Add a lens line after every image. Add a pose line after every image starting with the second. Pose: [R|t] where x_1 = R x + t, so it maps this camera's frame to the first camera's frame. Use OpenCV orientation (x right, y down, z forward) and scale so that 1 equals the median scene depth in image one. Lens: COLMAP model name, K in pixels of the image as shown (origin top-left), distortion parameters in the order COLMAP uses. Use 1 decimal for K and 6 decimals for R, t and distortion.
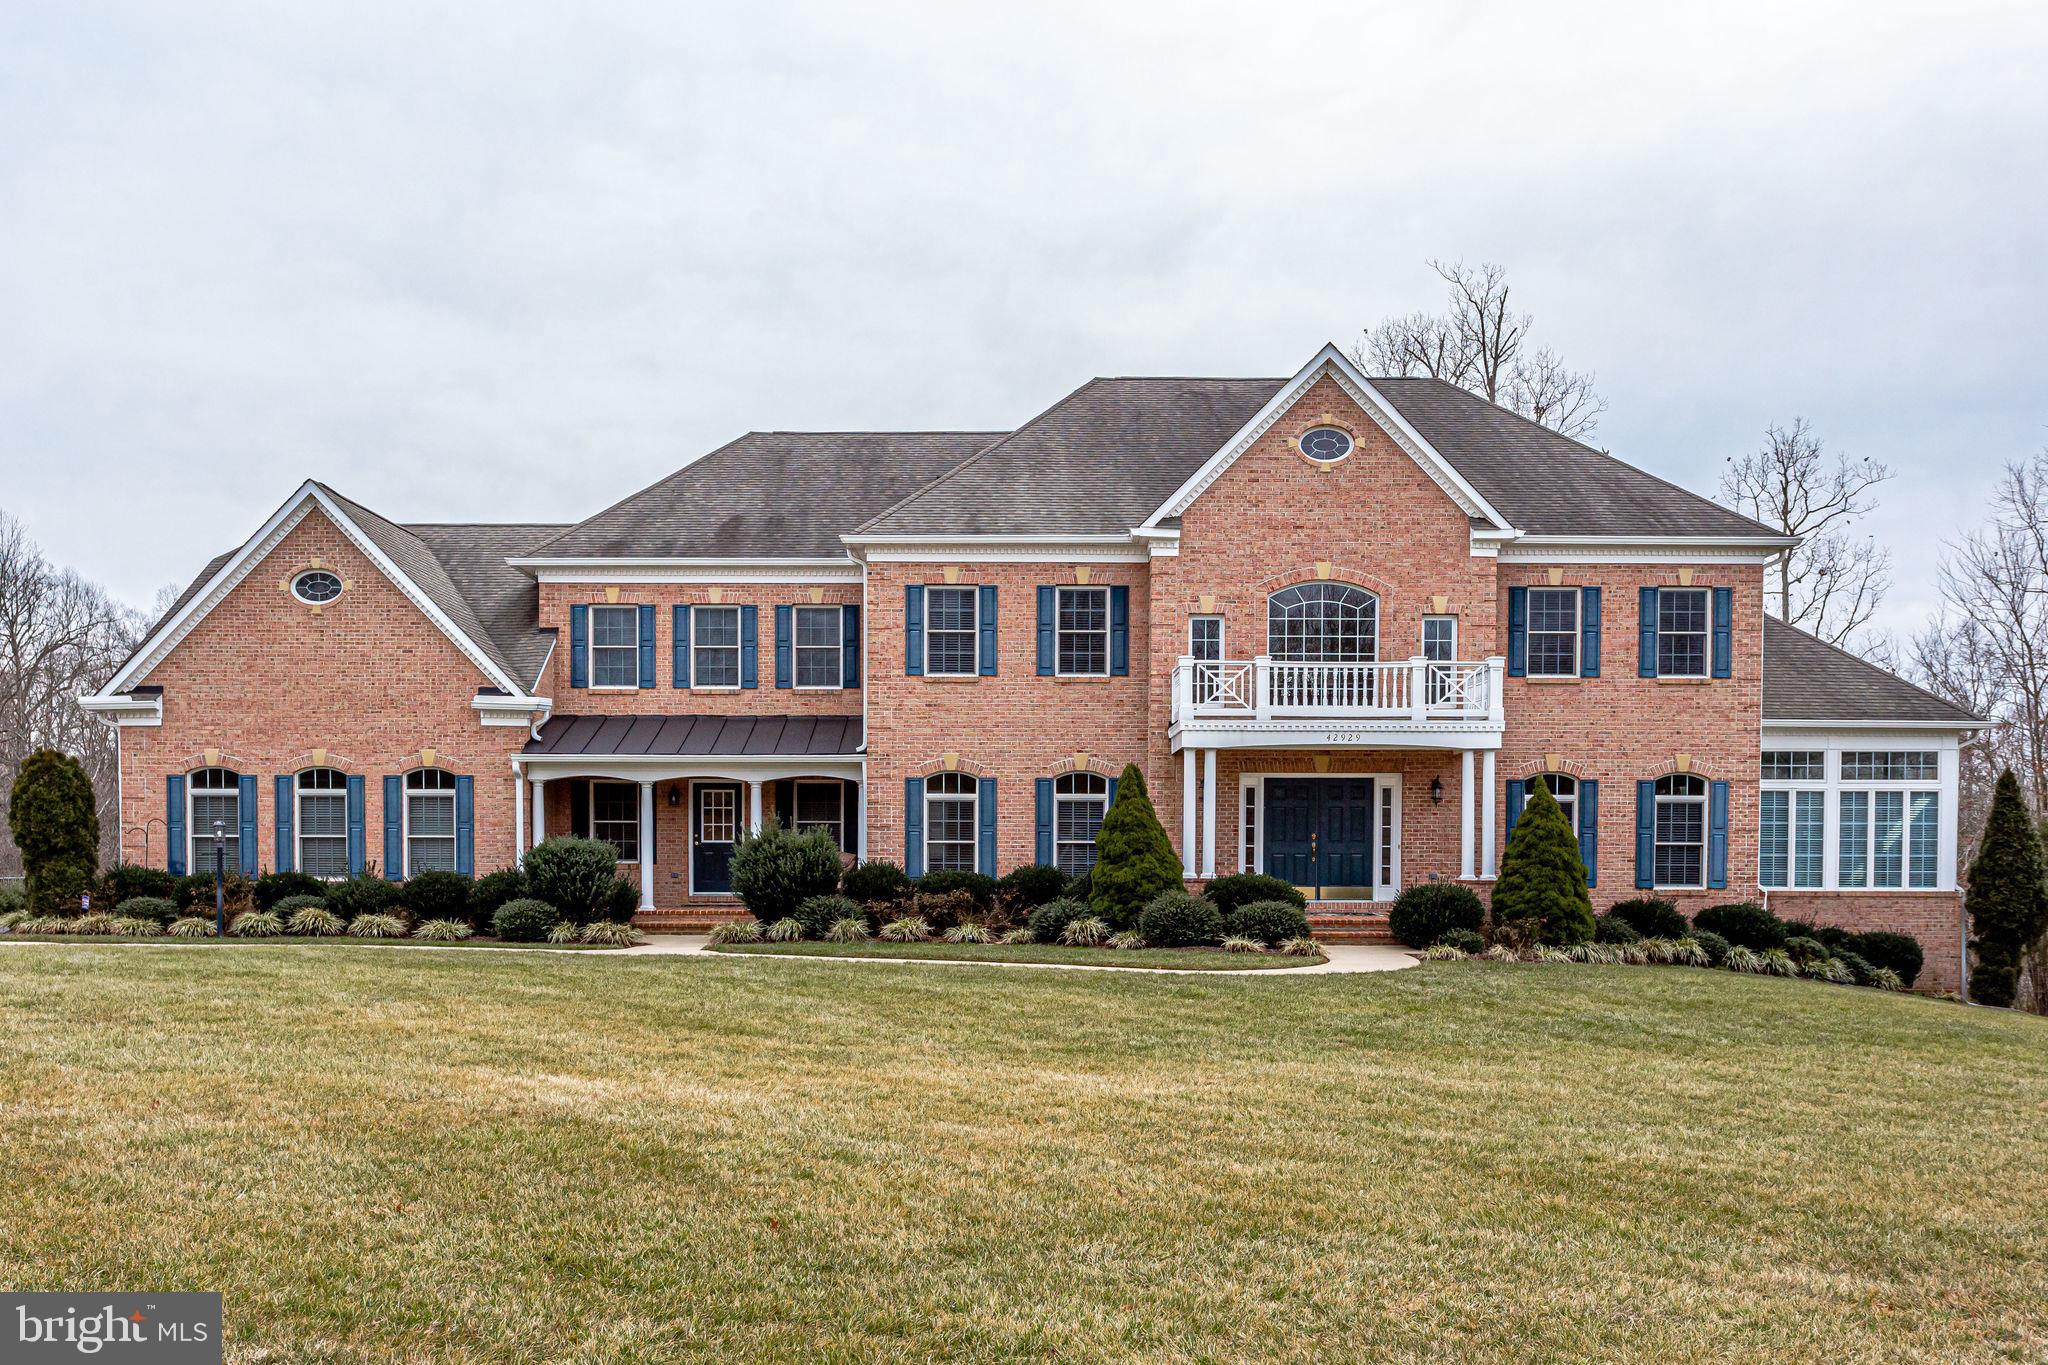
lens RADIAL K [[1832.5, 0, 1025.1], [0, 1832.5, 678.8], [0, 0, 1]] dist [0.024347, -0.012087]
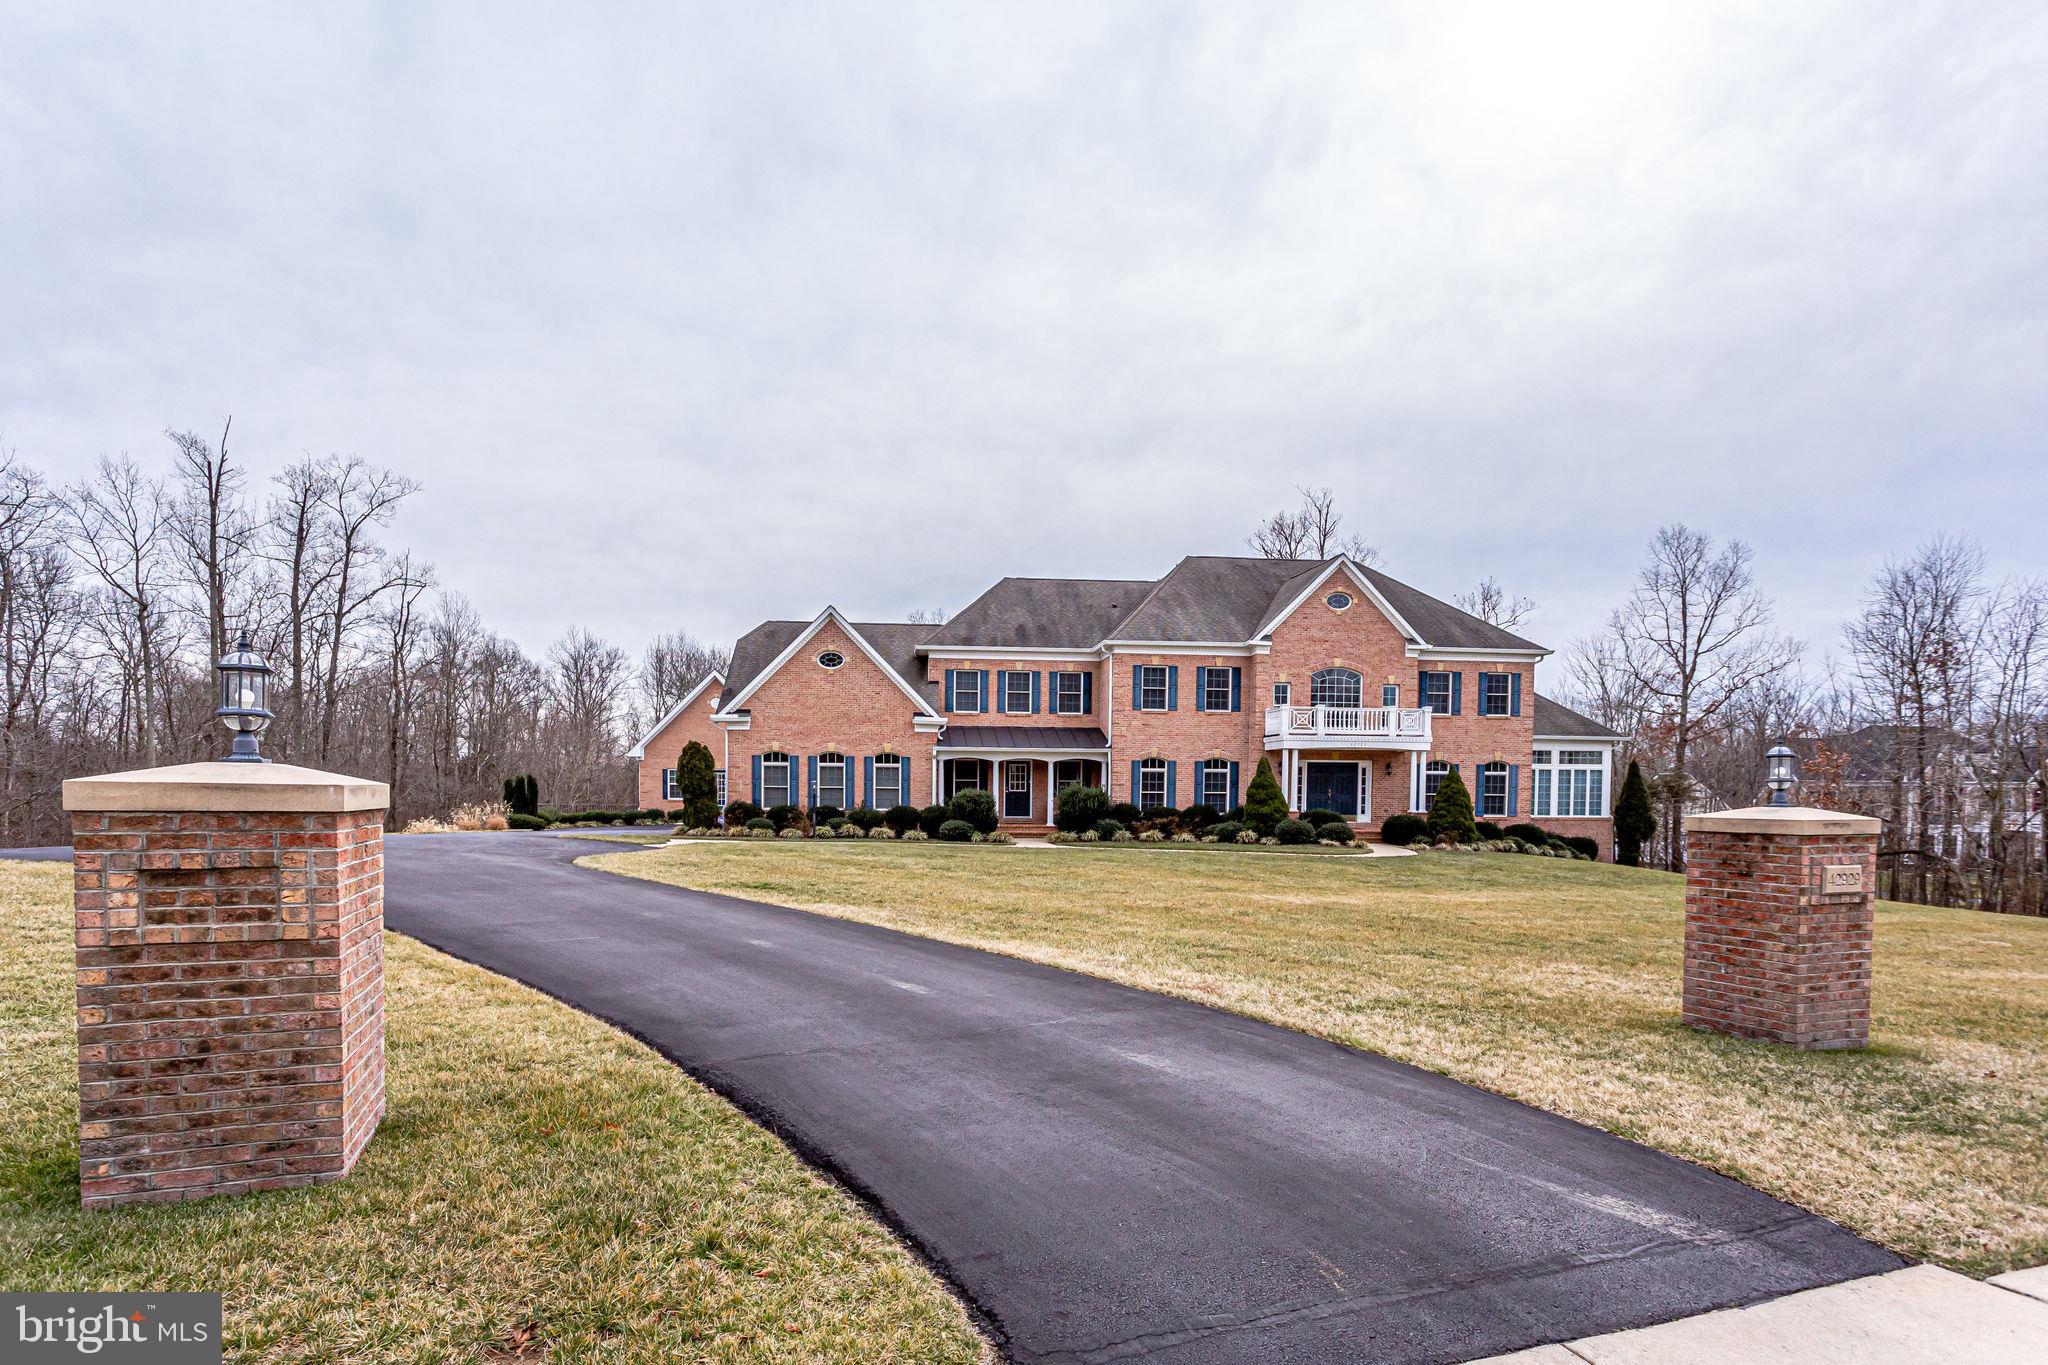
lens RADIAL K [[1105.8, 0, 1022.1], [0, 1105.8, 684.4], [0, 0, 1]] dist [-0.002960, -0.000001]
pose [[0.994382, 0.015431, 0.104724, -0.314656], [-0.015595, 0.999878, 0.000752, -0.028904], [-0.104699, -0.002381, 0.994501, -0.199382]]
